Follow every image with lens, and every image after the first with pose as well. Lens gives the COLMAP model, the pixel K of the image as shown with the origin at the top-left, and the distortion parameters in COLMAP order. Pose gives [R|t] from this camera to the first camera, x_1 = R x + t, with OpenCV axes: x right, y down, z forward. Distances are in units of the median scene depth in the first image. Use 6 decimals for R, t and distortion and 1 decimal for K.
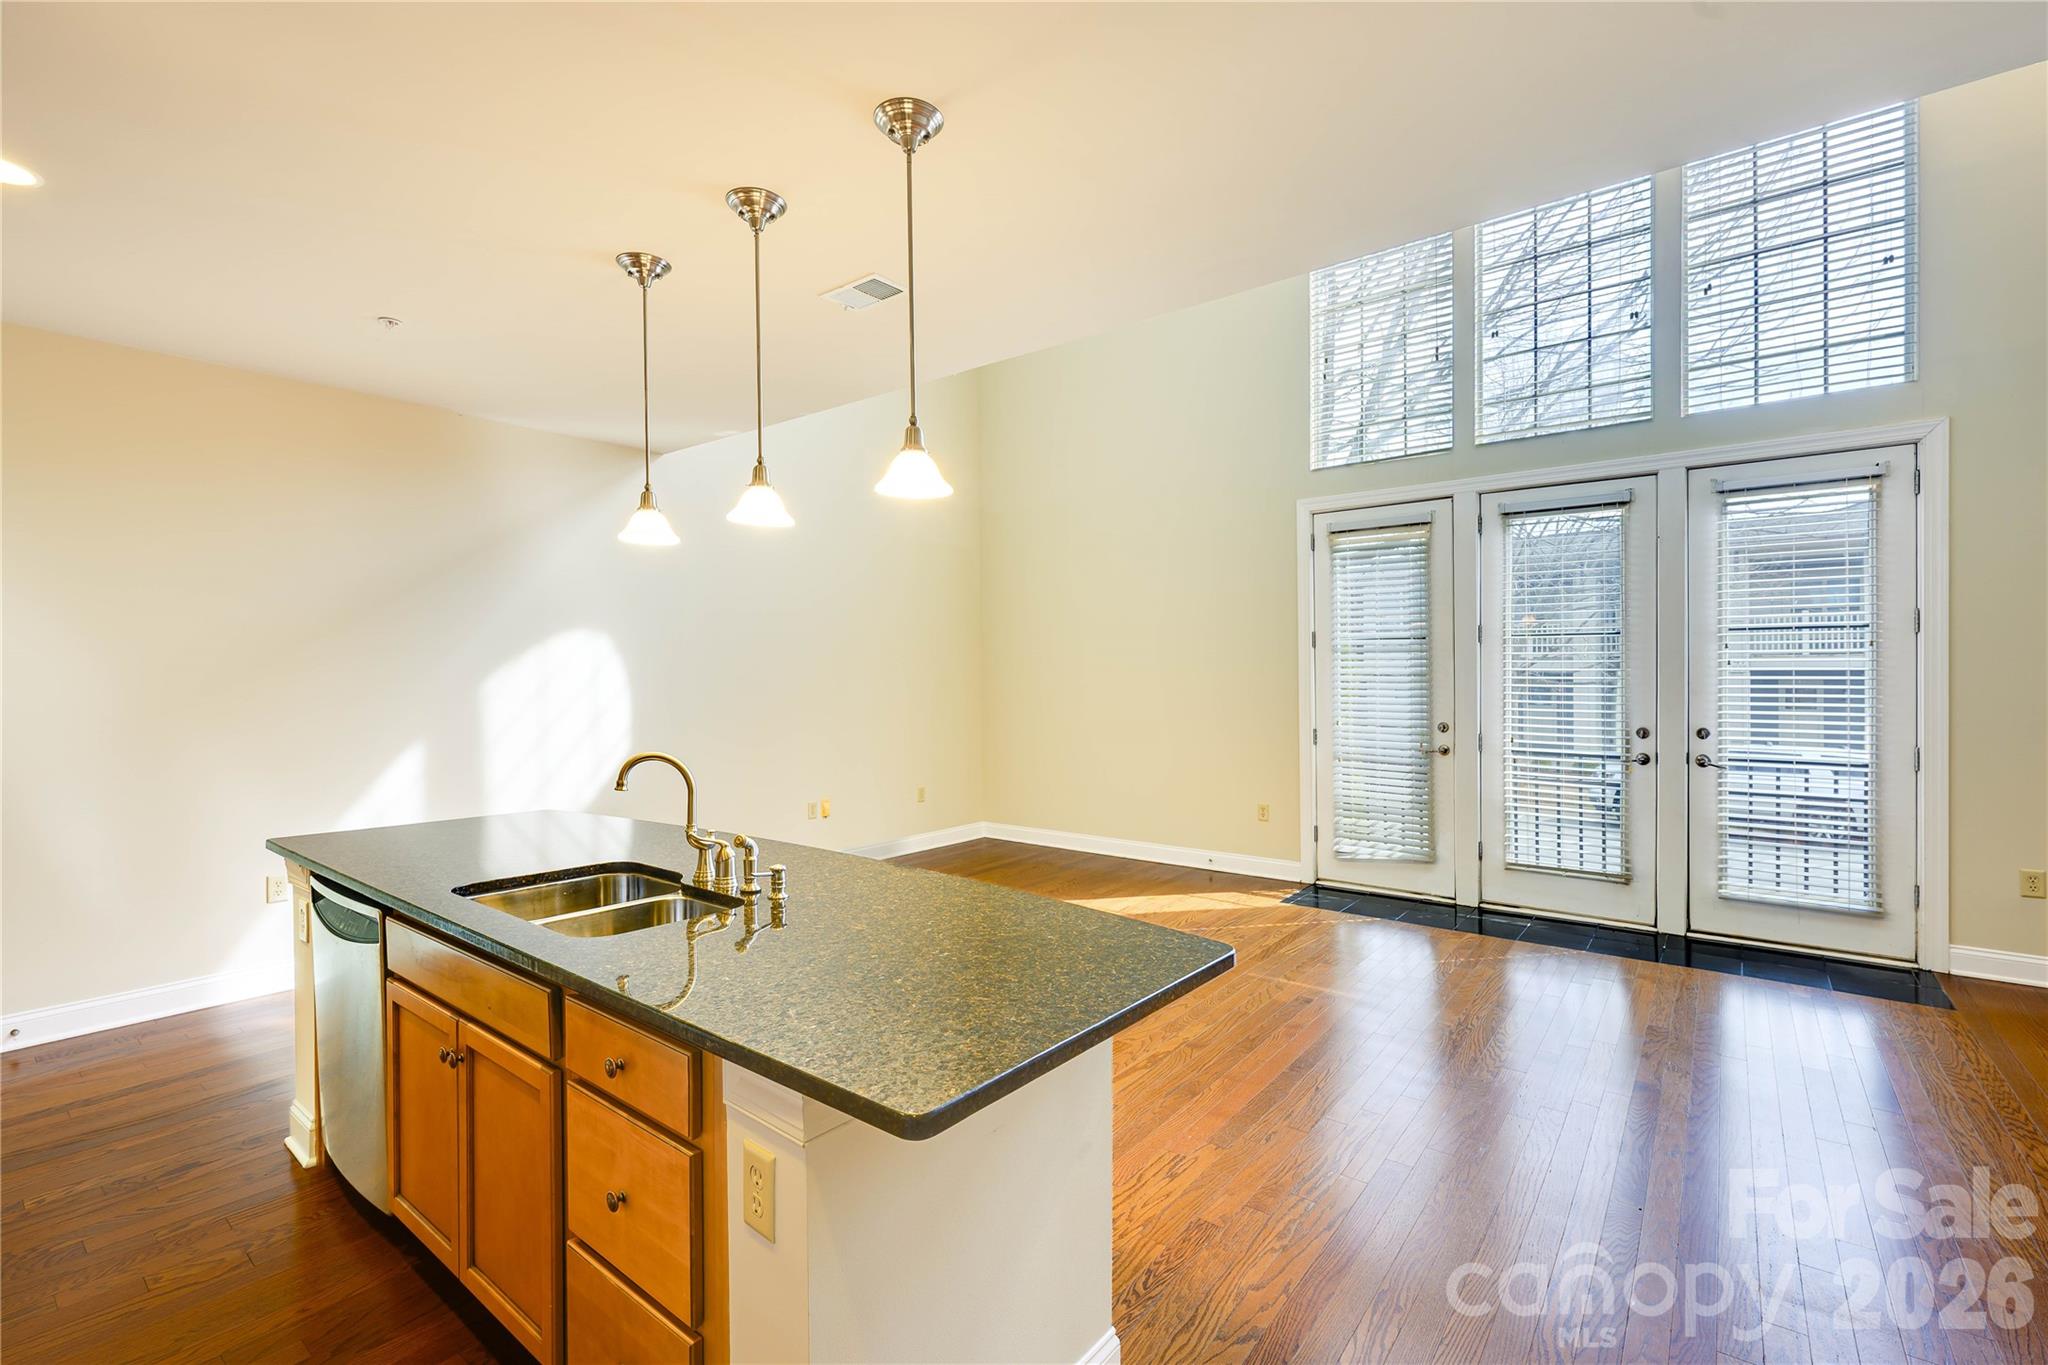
lens RADIAL K [[890.9, 0, 1025.3], [0, 890.9, 679.9], [0, 0, 1]] dist [-0.003929, -0.000207]
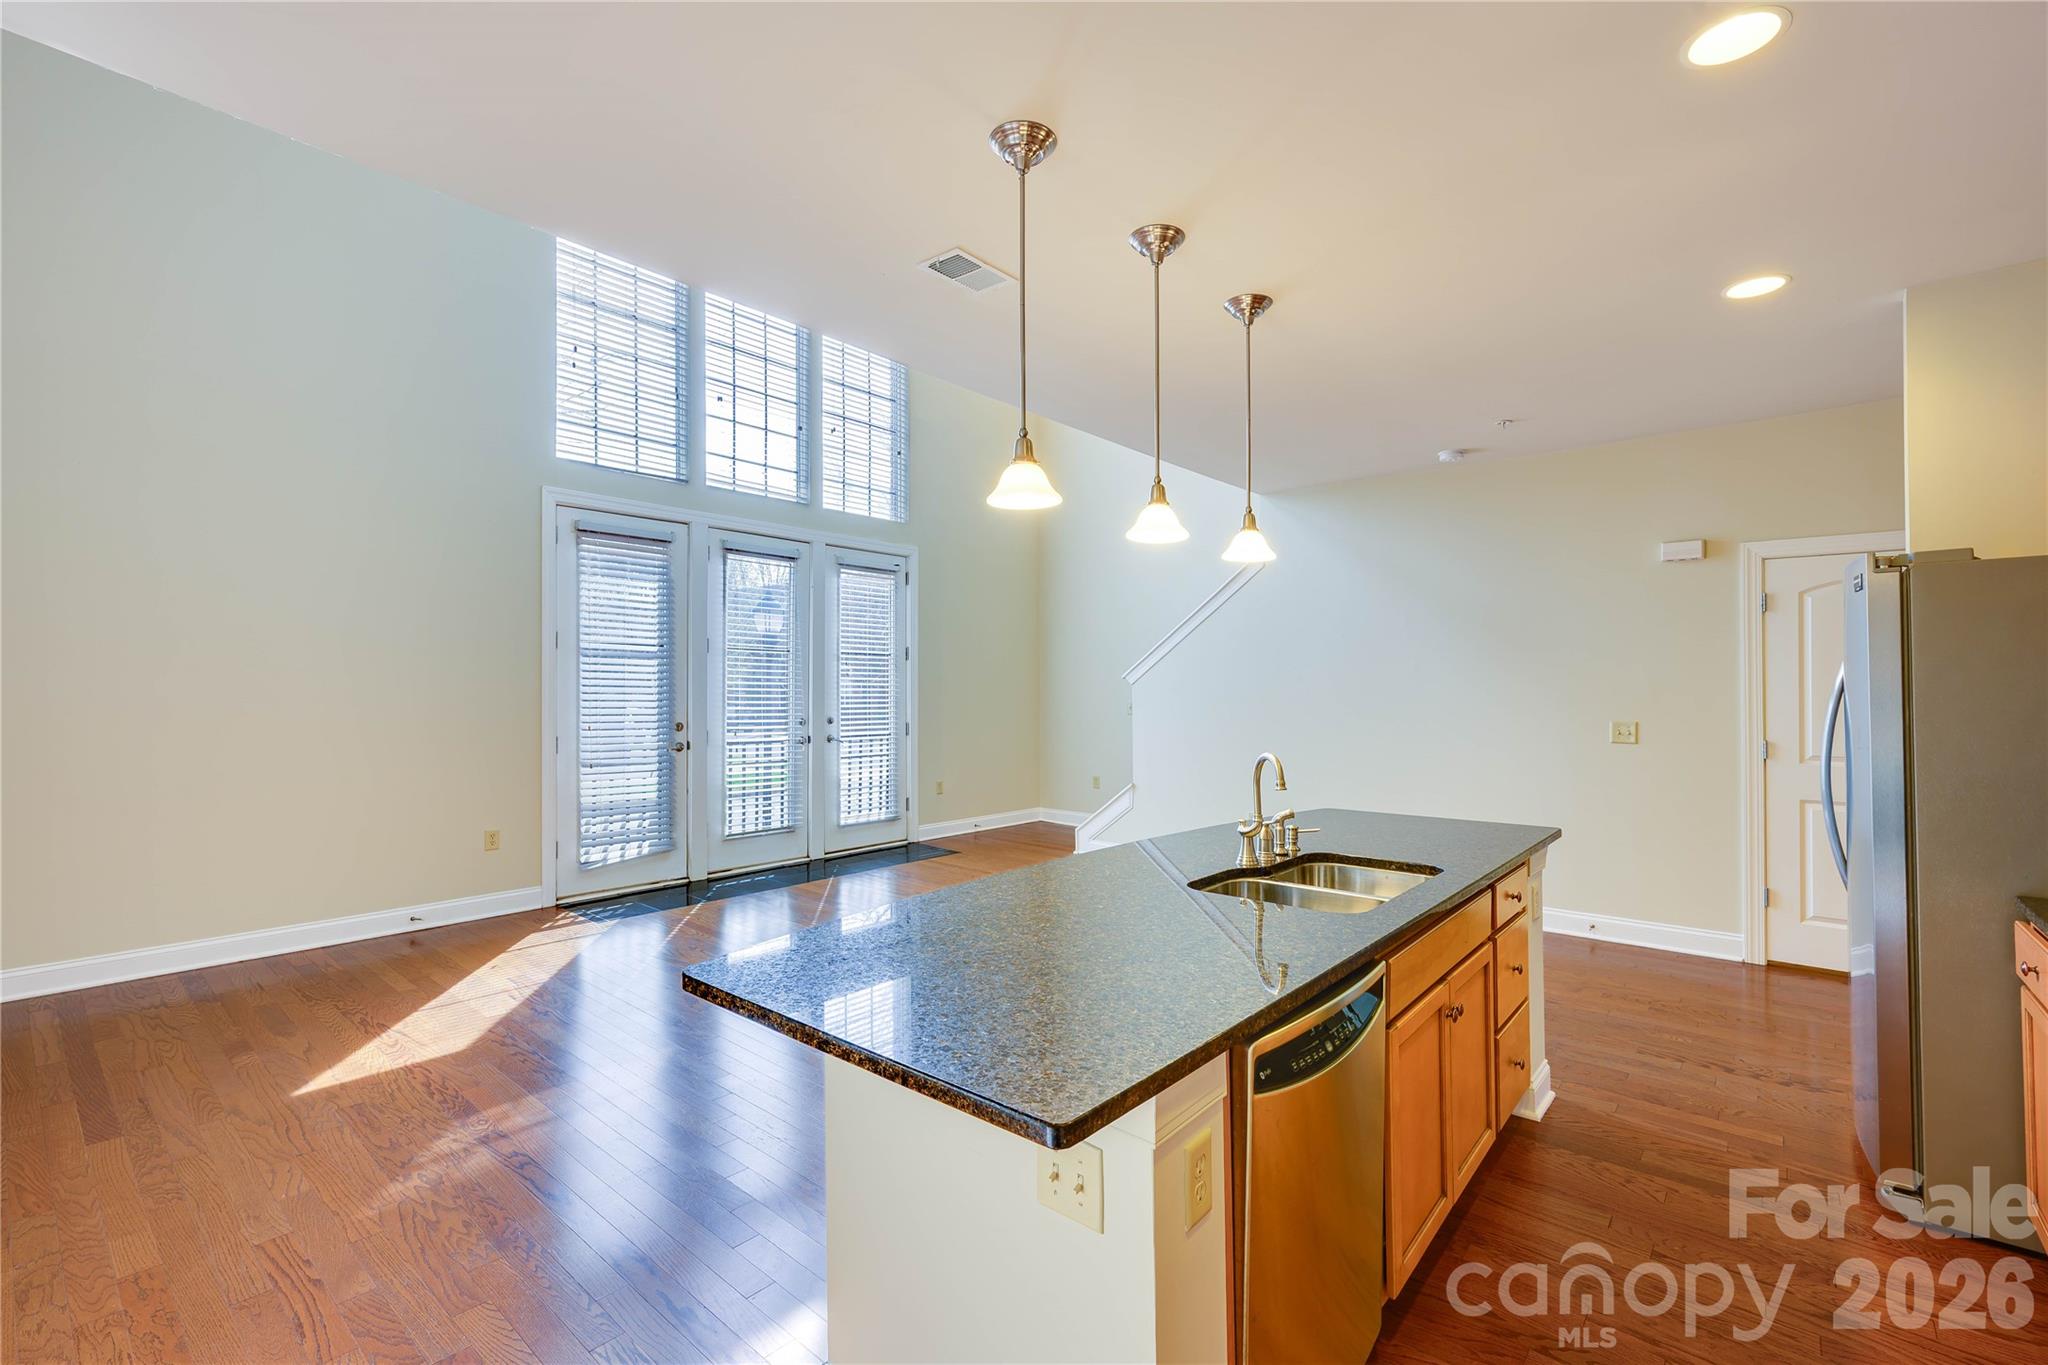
lens RADIAL K [[887.8, 0, 1038.3], [0, 887.8, 687.5], [0, 0, 1]] dist [0.000863, -0.000263]
pose [[0.038468, 0.001527, 0.999259, -0.640031], [-0.007275, 0.999973, -0.001248, 0.002292], [-0.999233, -0.007222, 0.038478, 0.515575]]
